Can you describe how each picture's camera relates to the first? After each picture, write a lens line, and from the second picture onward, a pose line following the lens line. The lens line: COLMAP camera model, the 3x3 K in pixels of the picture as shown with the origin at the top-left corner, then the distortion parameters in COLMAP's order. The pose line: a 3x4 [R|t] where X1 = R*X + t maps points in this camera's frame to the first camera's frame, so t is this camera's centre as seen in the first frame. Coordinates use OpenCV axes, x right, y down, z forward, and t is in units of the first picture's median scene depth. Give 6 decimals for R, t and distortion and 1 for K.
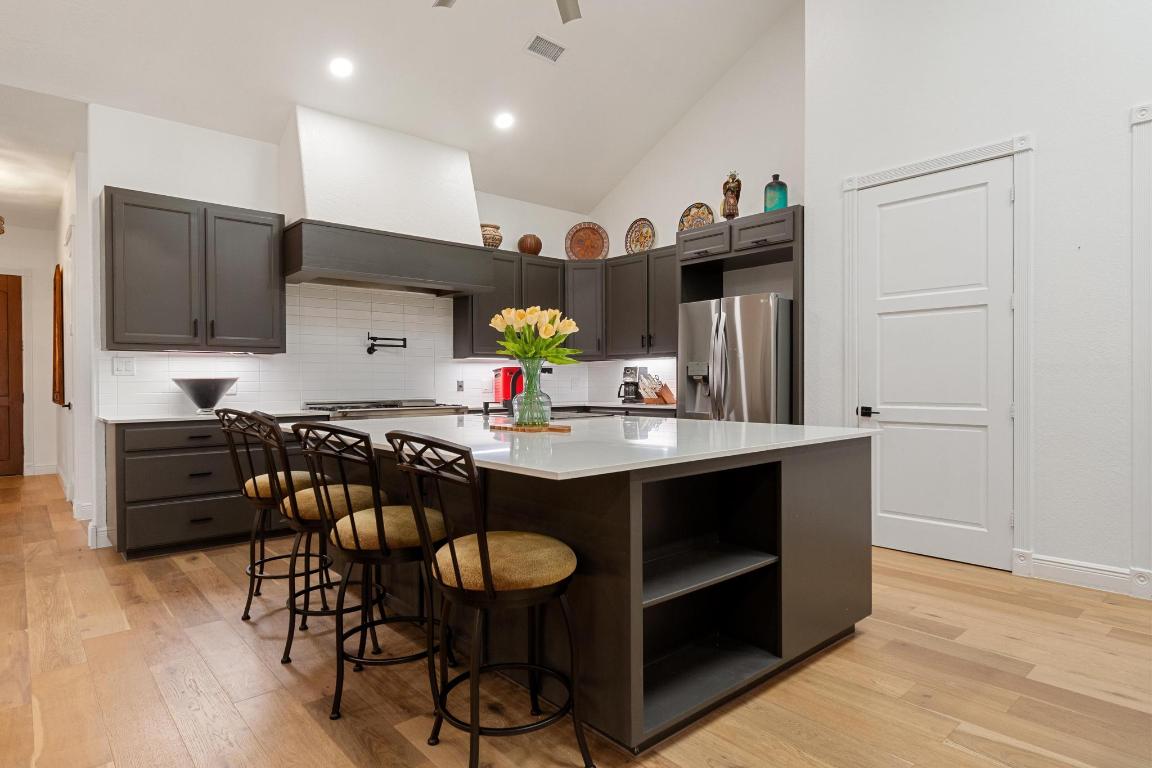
lens RADIAL K [[632.0, 0, 576.0], [0, 632.0, 384.0], [0, 0, 1]] dist [-0.000440, 0.000048]
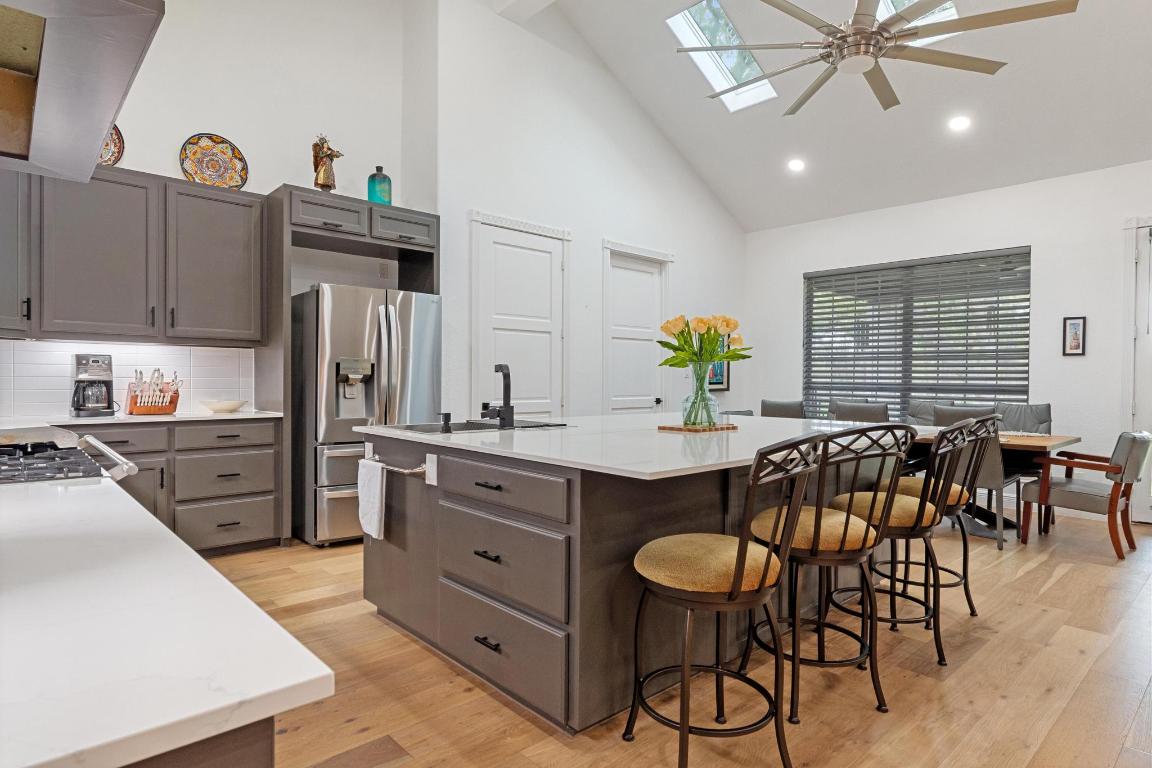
lens RADIAL K [[632.0, 0, 576.0], [0, 632.0, 384.0], [0, 0, 1]] dist [-0.000440, 0.000048]
pose [[-0.025681, -0.003606, 0.999664, -0.632845], [-0.000512, 0.999993, 0.003594, -0.003360], [-0.999670, -0.000419, -0.025682, 0.700313]]
